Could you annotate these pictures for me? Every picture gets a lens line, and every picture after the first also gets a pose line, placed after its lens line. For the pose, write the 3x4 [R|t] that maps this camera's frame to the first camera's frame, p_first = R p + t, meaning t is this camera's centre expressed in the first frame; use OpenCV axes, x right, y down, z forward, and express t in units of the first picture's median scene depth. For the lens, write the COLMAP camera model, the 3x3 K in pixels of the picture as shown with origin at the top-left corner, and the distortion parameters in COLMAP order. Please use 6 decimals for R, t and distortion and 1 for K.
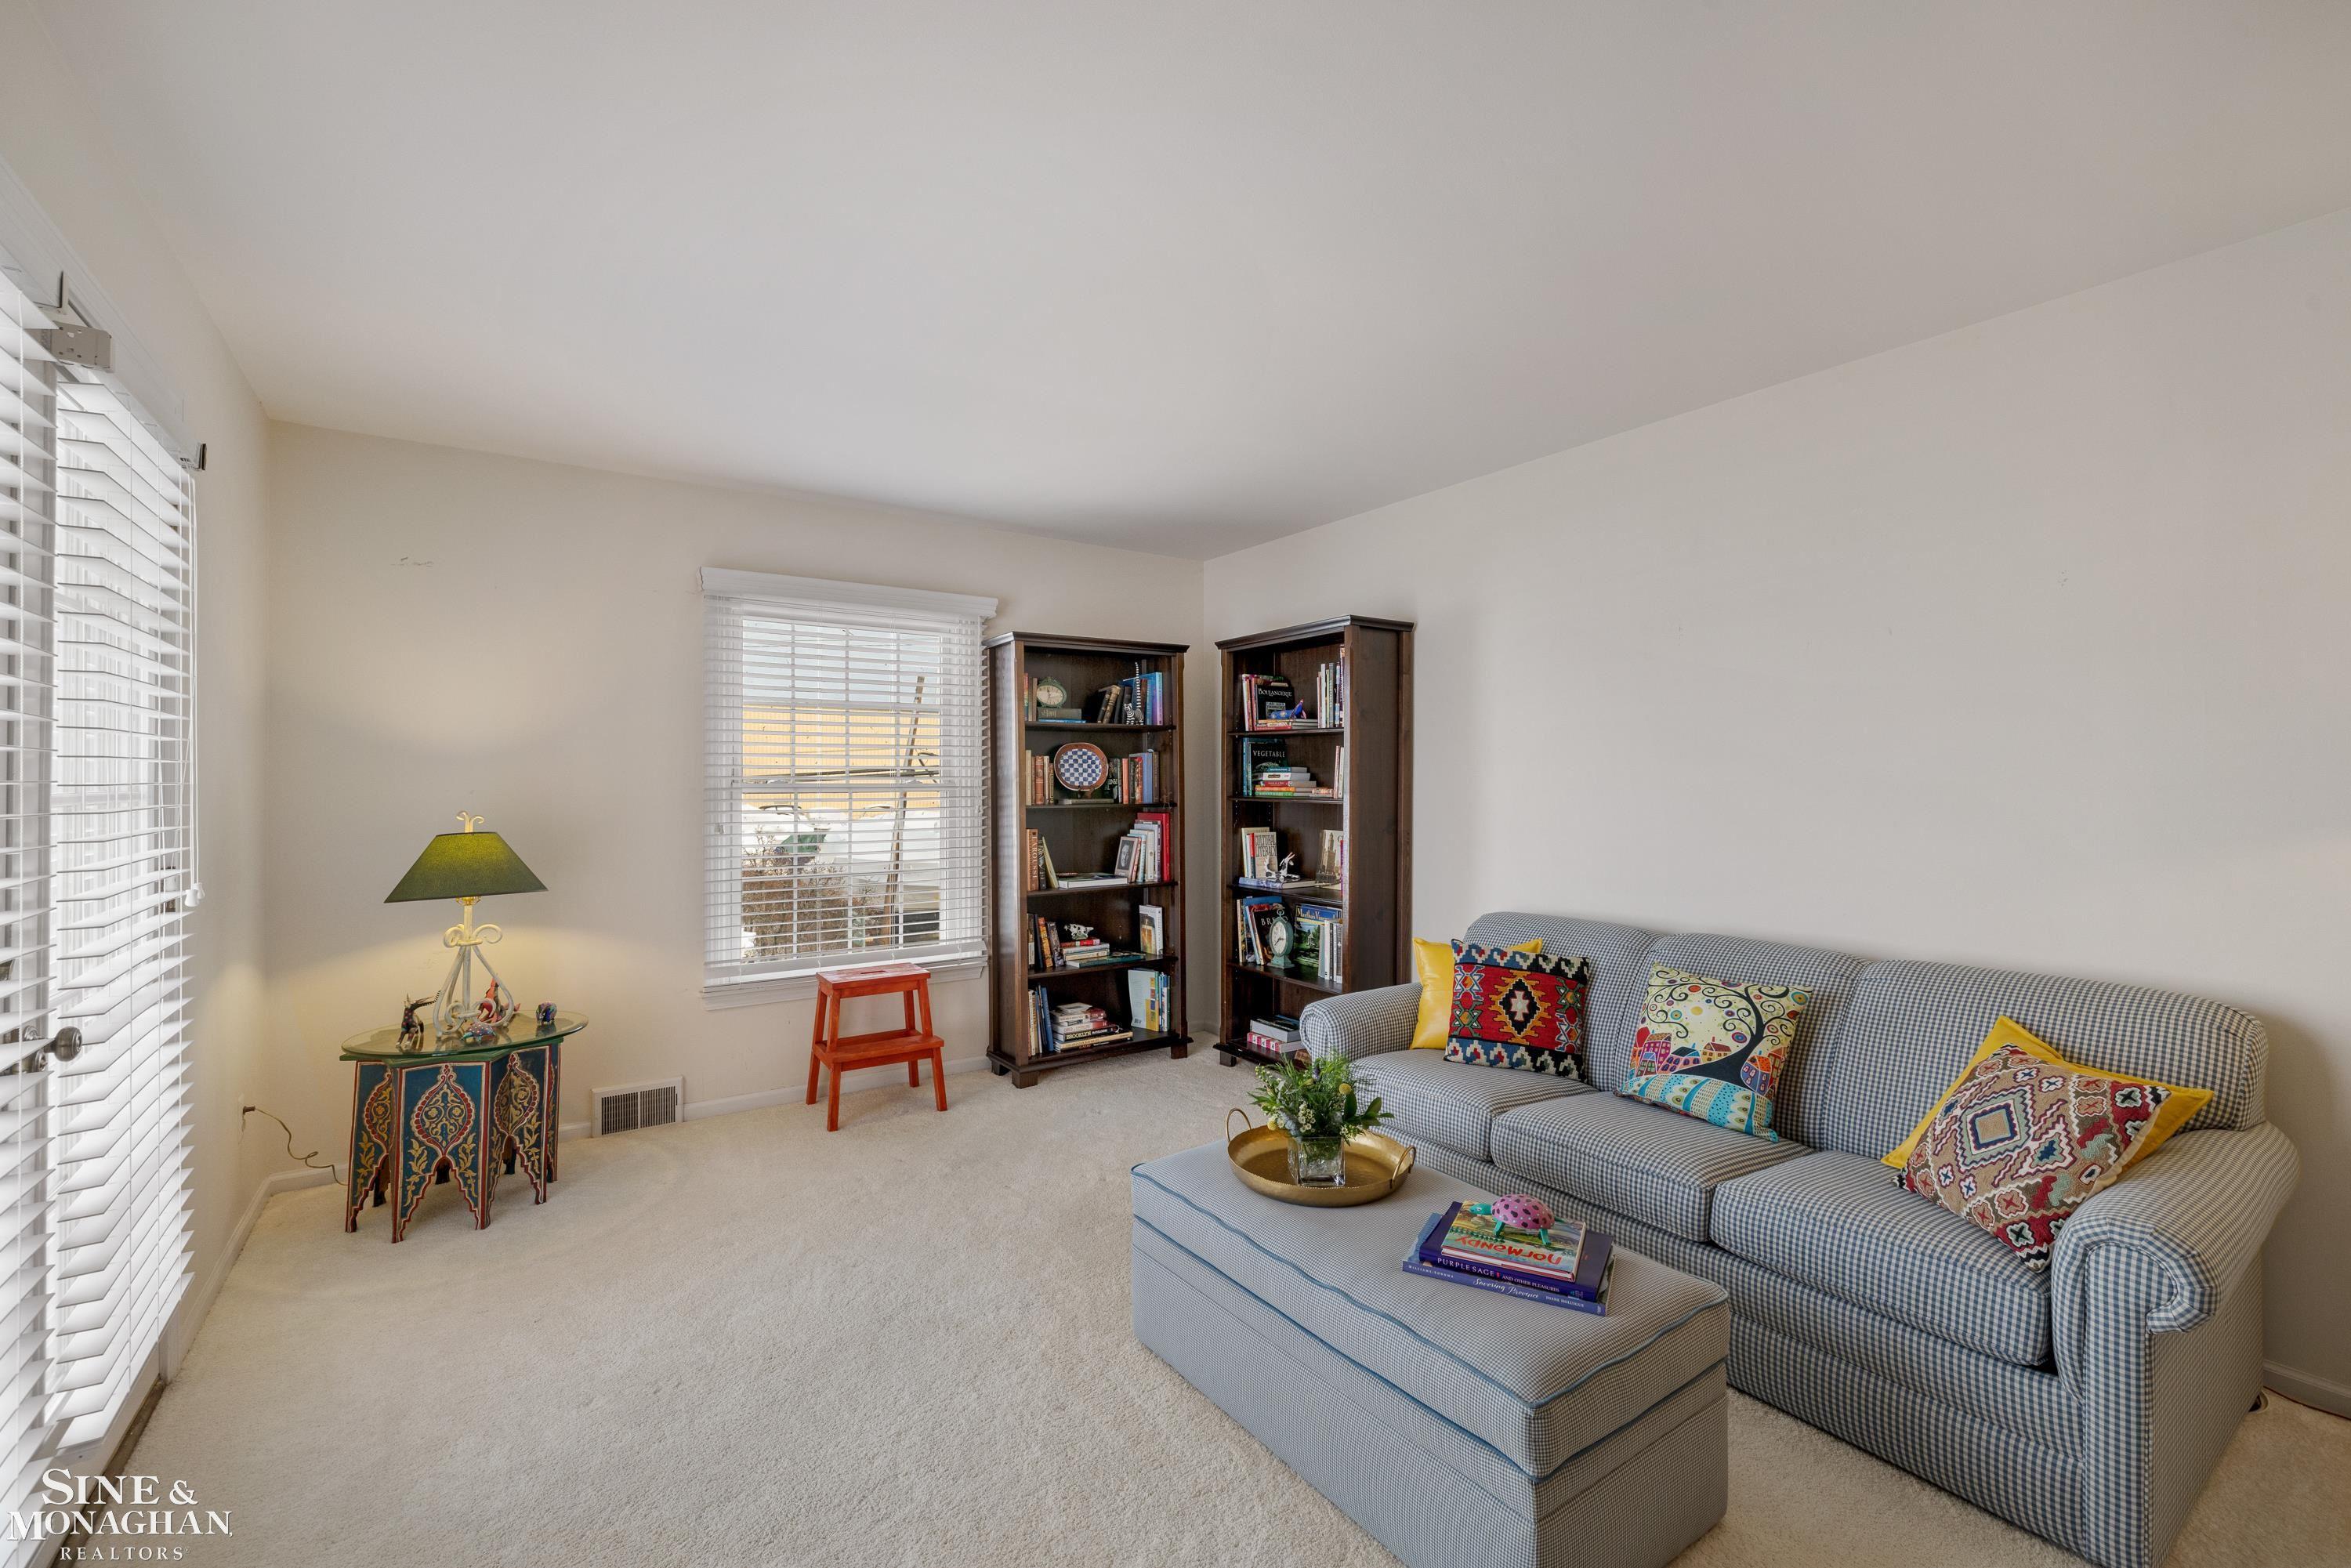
lens RADIAL K [[1008.9, 0, 1169.4], [0, 1008.9, 778.1], [0, 0, 1]] dist [0.000571, -0.000109]
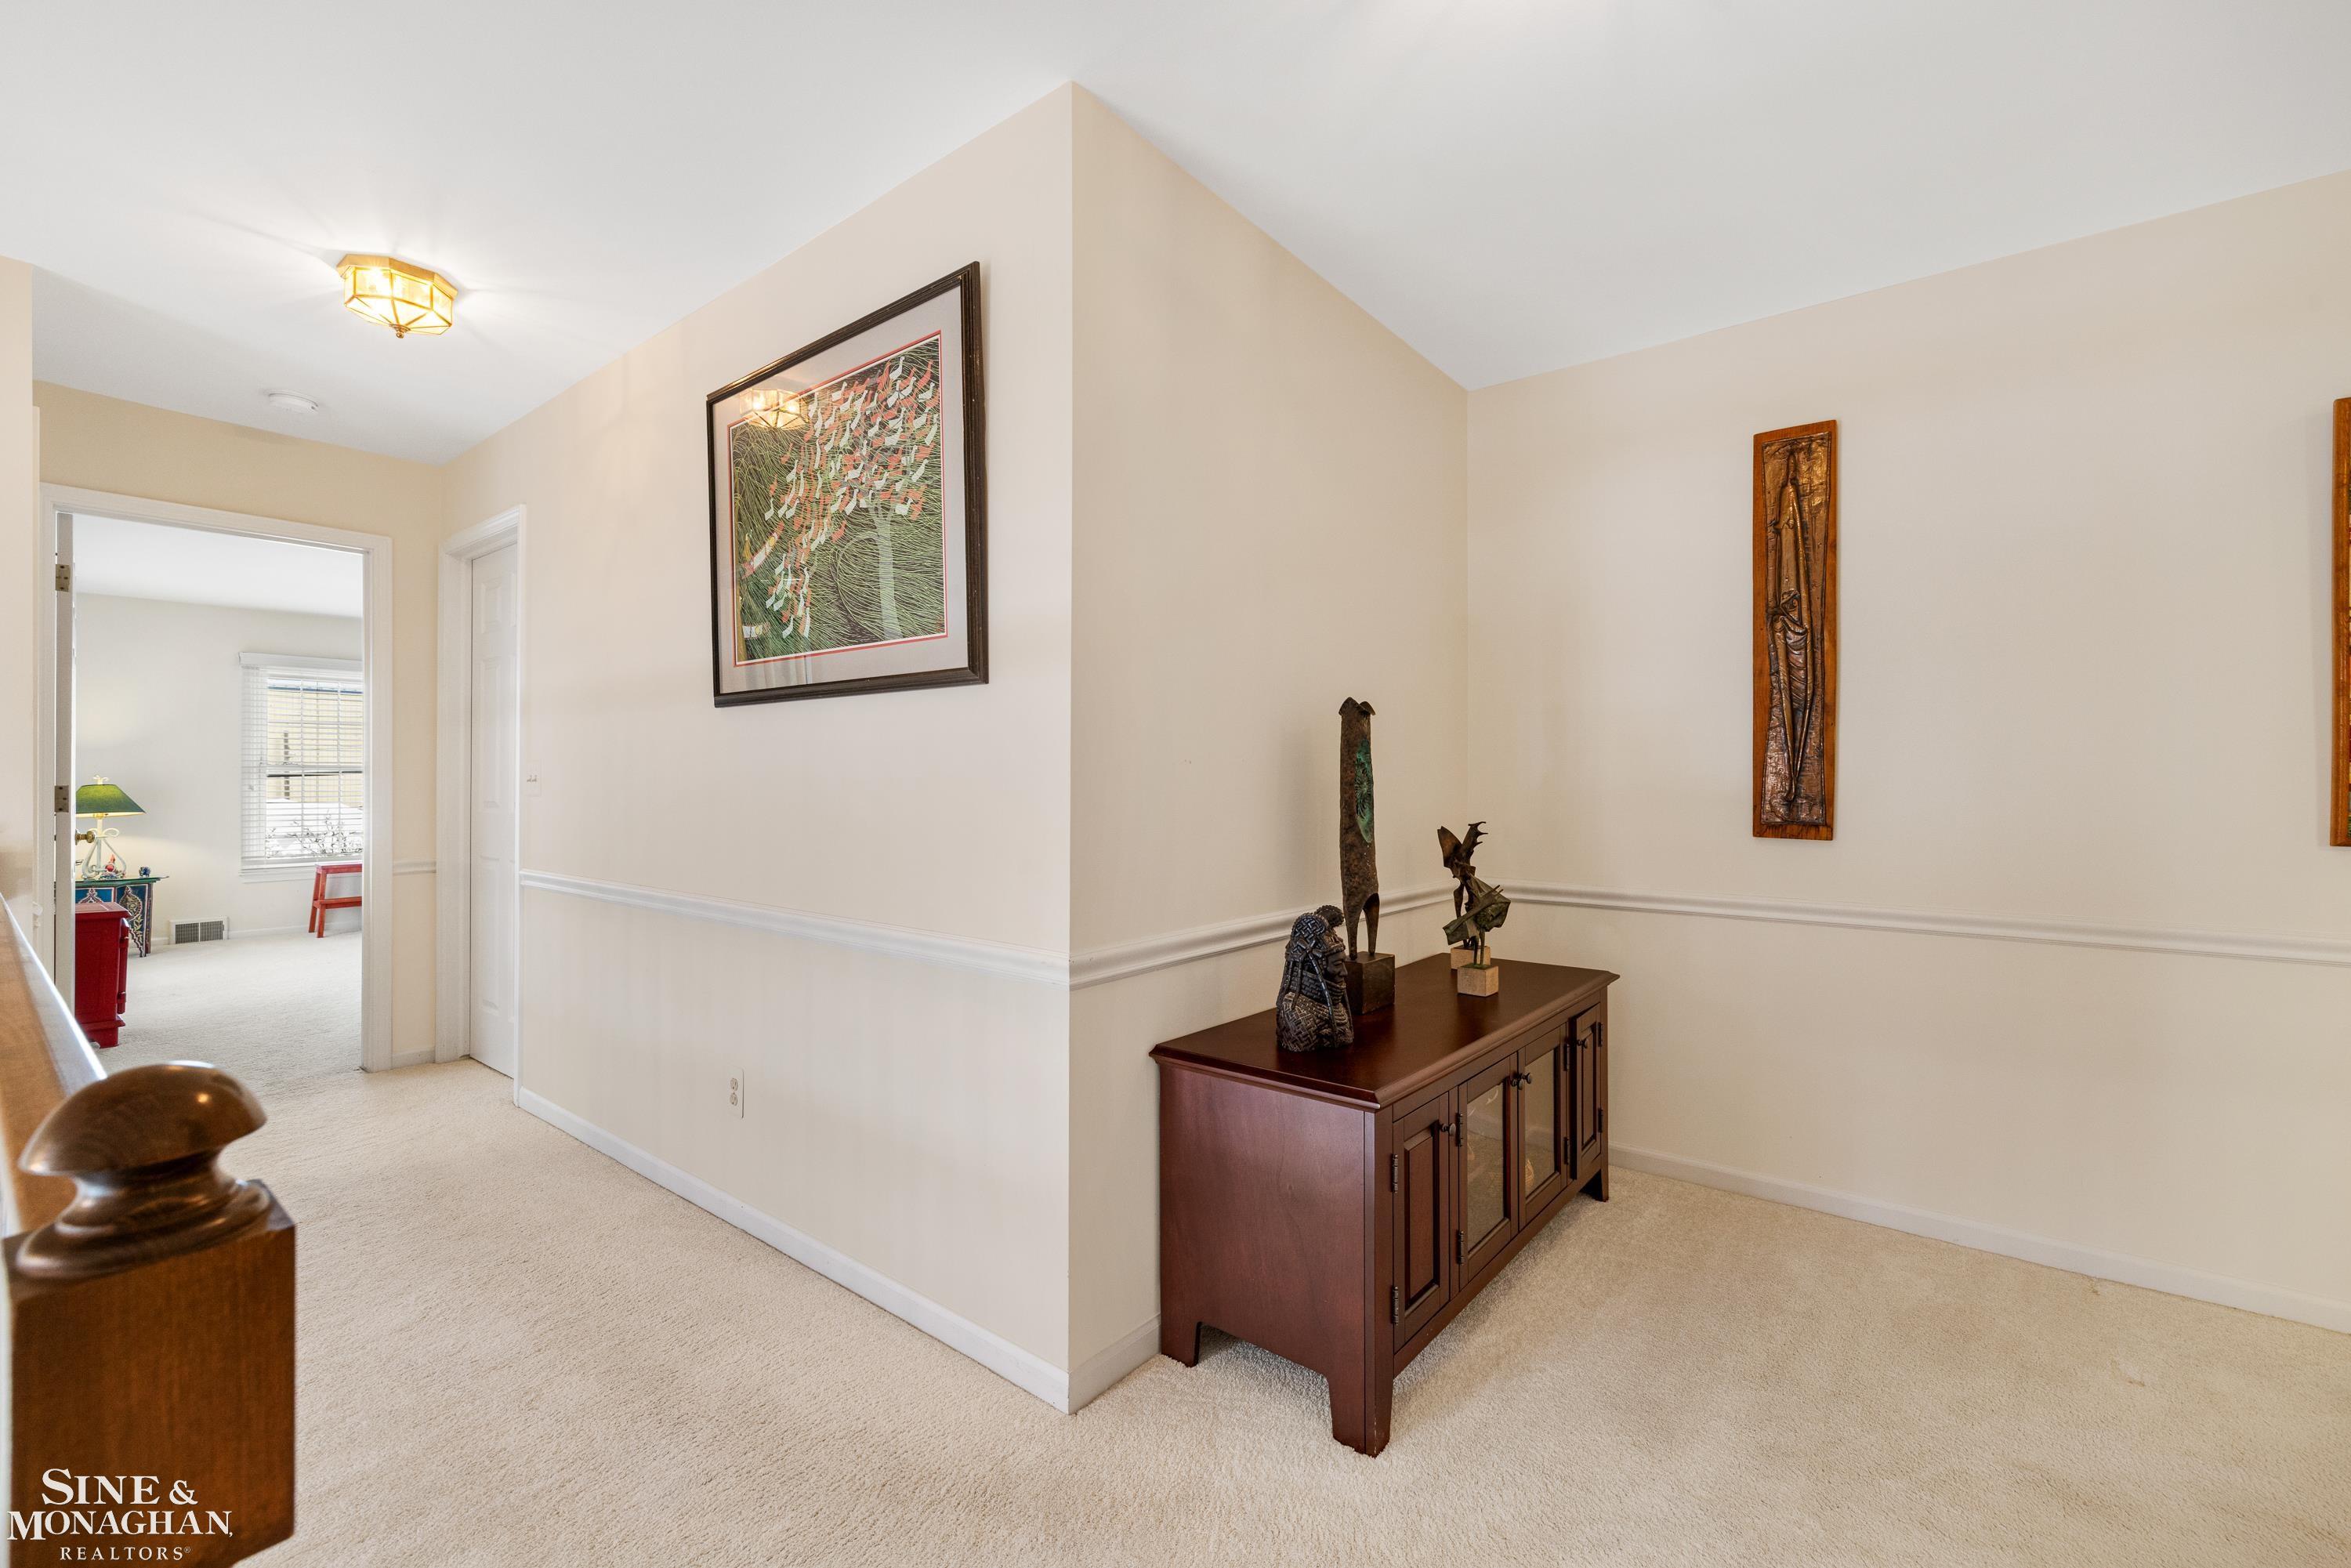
lens RADIAL K [[1008.9, 0, 1179.6], [0, 1008.9, 777.6], [0, 0, 1]] dist [0.000571, -0.000109]
pose [[0.960072, -0.000676, 0.279753, 0.737484], [0.000653, 1.000000, 0.000176, 0.033963], [-0.279753, 0.000014, 0.960072, -1.383832]]
